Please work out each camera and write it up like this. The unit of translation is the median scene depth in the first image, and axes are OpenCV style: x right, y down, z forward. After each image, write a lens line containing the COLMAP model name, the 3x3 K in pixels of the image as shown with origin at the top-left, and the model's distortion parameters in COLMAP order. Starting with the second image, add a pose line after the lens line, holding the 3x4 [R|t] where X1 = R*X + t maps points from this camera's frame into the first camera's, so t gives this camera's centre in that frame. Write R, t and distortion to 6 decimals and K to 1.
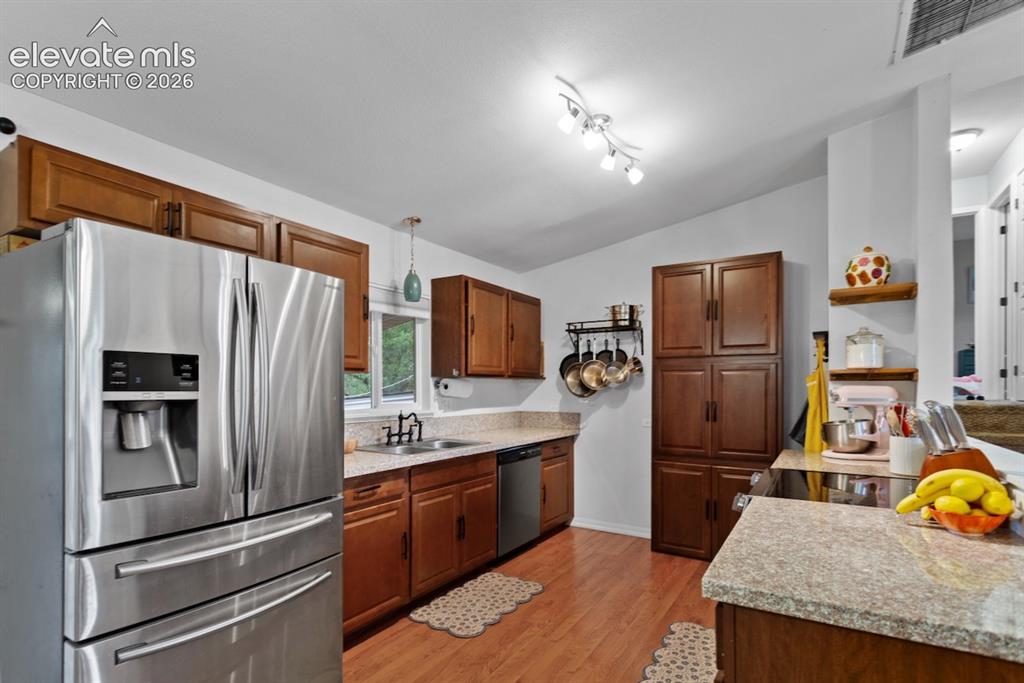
lens RADIAL K [[500.9, 0, 511.8], [0, 500.9, 338.9], [0, 0, 1]] dist [-0.001393, -0.000690]
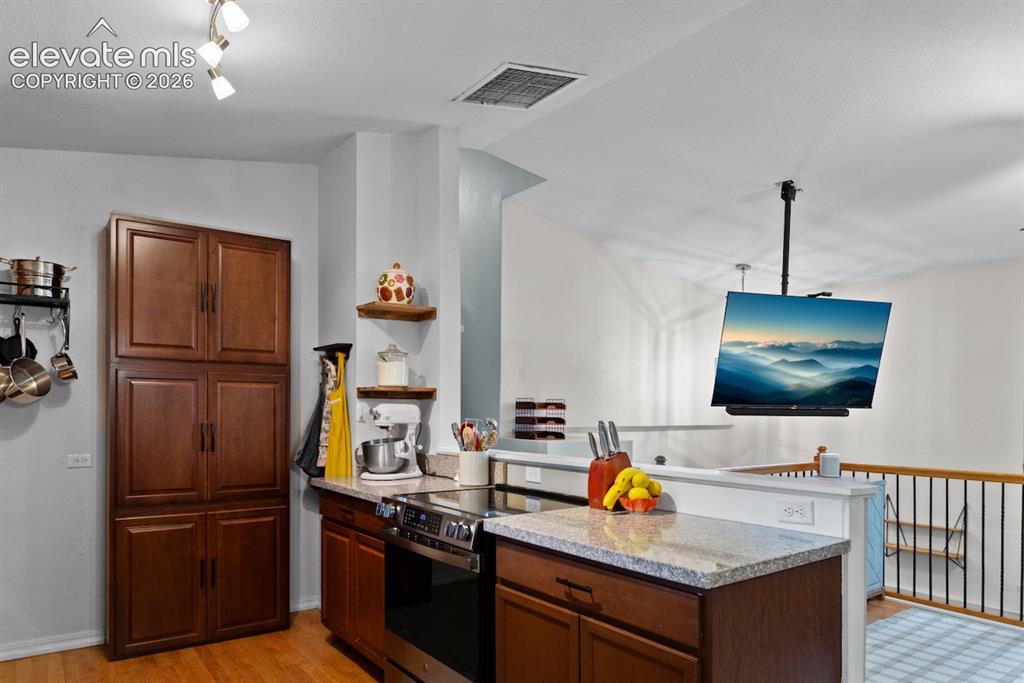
lens RADIAL K [[665.7, 0, 512.1], [0, 665.7, 343.6], [0, 0, 1]] dist [-0.000778, -0.002862]
pose [[0.375769, 0.091758, 0.922159, -0.402388], [-0.096886, 0.993523, -0.059378, 0.029389], [-0.921635, -0.067032, 0.382225, 0.279026]]
